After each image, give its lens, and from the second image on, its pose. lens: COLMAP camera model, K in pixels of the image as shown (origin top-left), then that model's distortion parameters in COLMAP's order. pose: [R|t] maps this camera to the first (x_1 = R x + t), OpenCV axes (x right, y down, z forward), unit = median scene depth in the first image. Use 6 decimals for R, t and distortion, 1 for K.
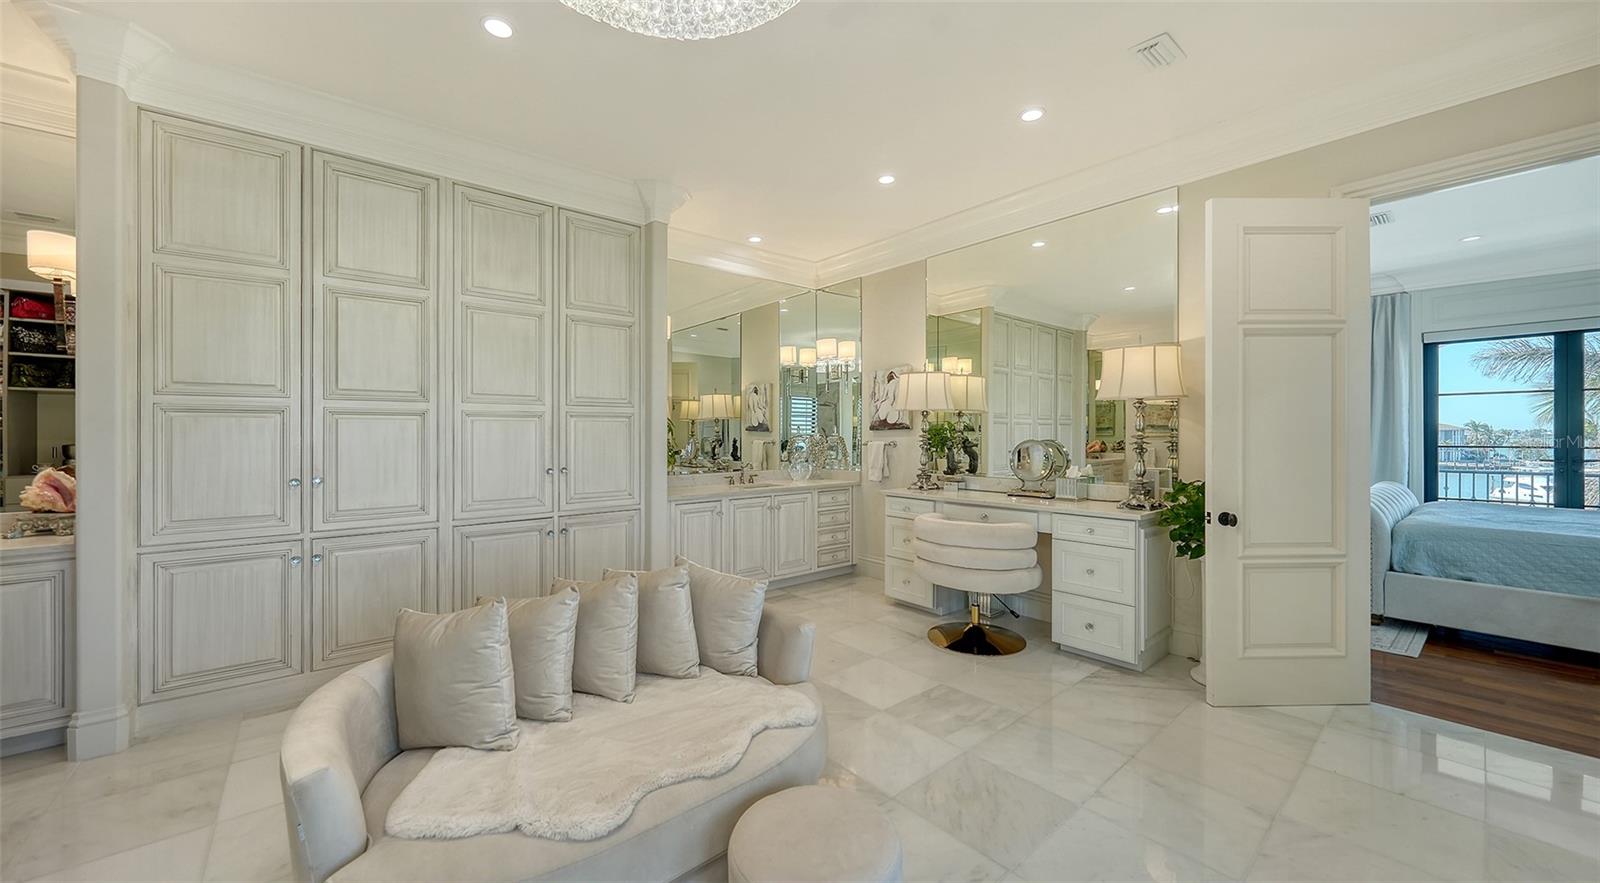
lens RADIAL K [[585.7, 0, 798.9], [0, 585.7, 439.5], [0, 0, 1]] dist [-0.002681, -0.000321]
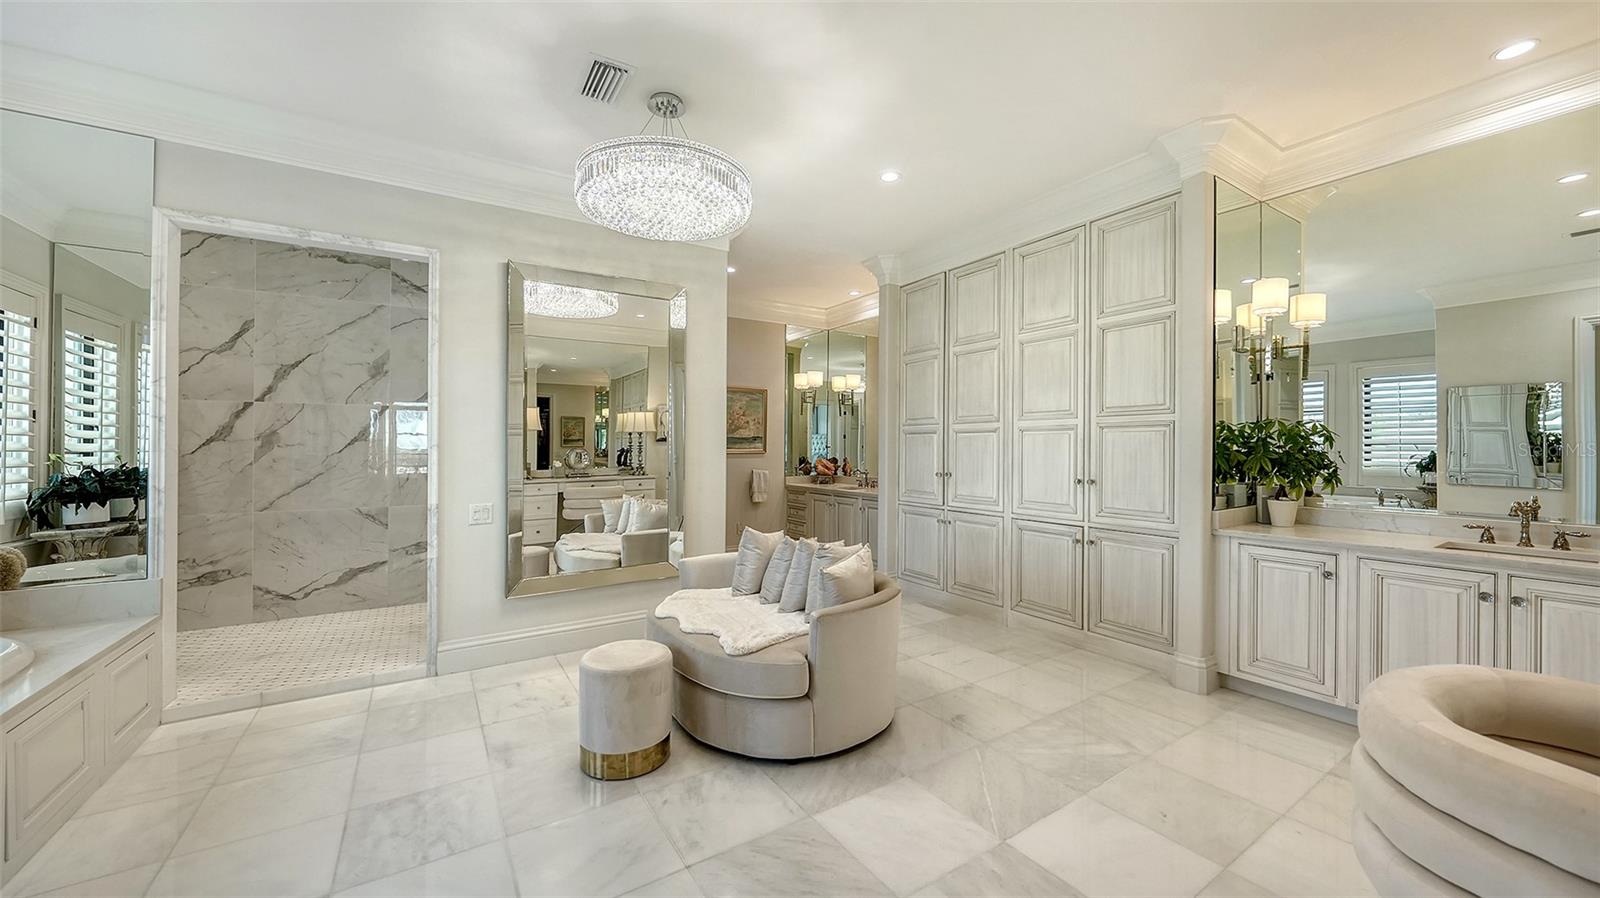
lens RADIAL K [[585.7, 0, 797.2], [0, 585.7, 446.2], [0, 0, 1]] dist [-0.002681, -0.000321]
pose [[-0.143316, 0.000267, -0.989677, 0.666028], [-0.006304, 0.999979, 0.001183, -0.006565], [0.989657, 0.006408, -0.143312, 0.652127]]
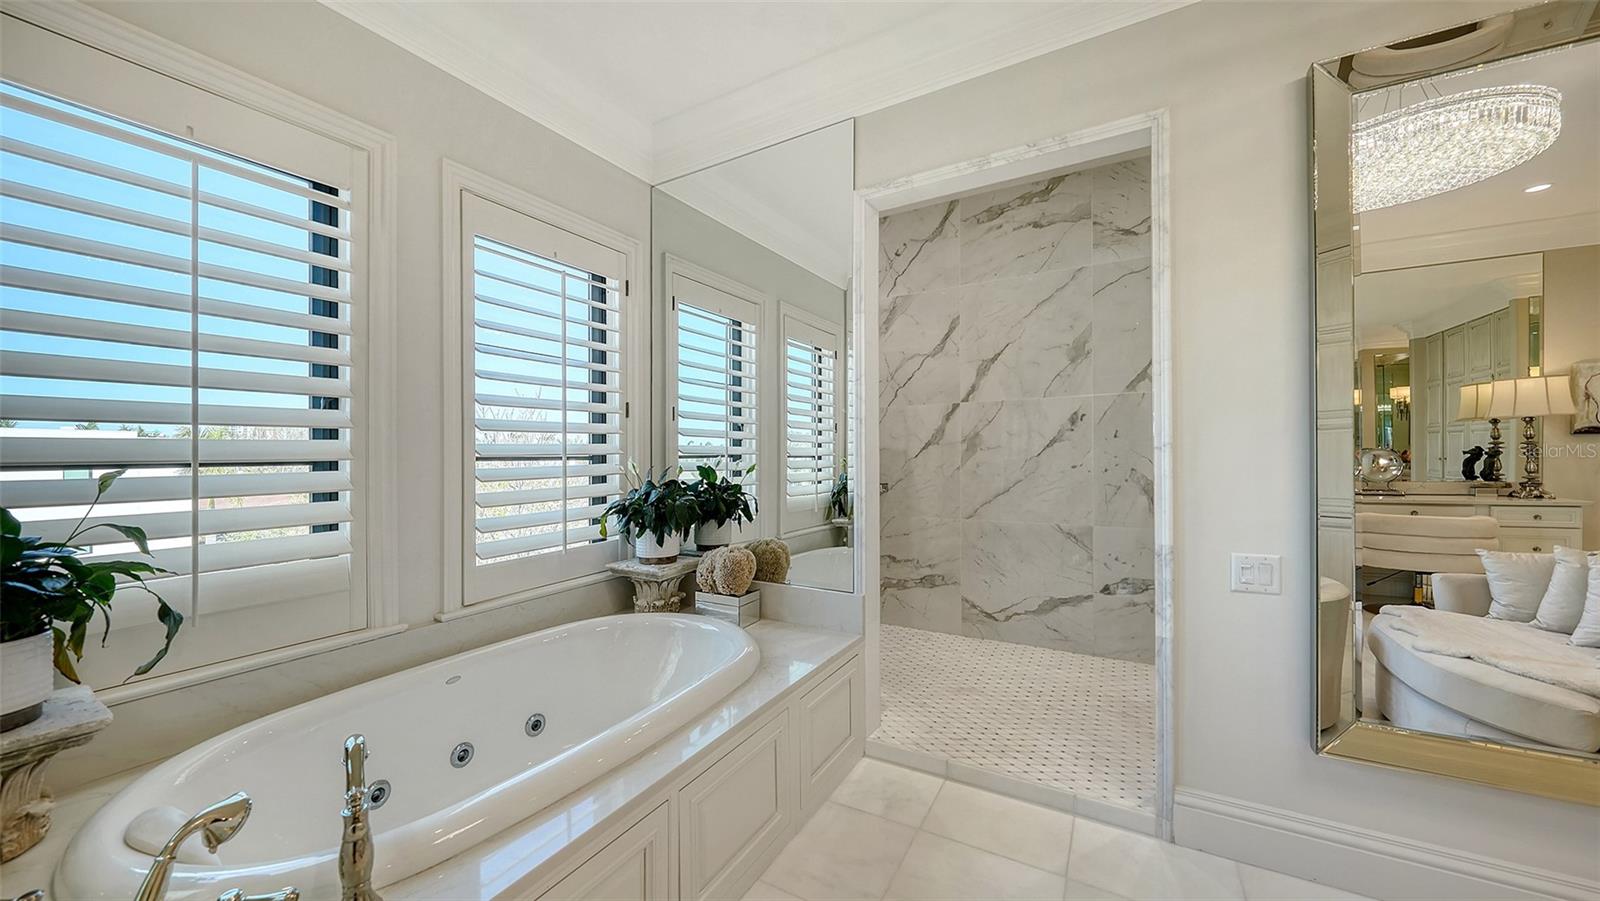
lens RADIAL K [[573.9, 0, 794.3], [0, 573.9, 449.9], [0, 0, 1]] dist [-0.002796, -0.000194]
pose [[-0.942882, 0.009352, -0.332996, 0.332812], [0.009022, 0.999956, 0.002537, -0.003399], [0.333005, -0.000612, -0.942925, 0.337374]]
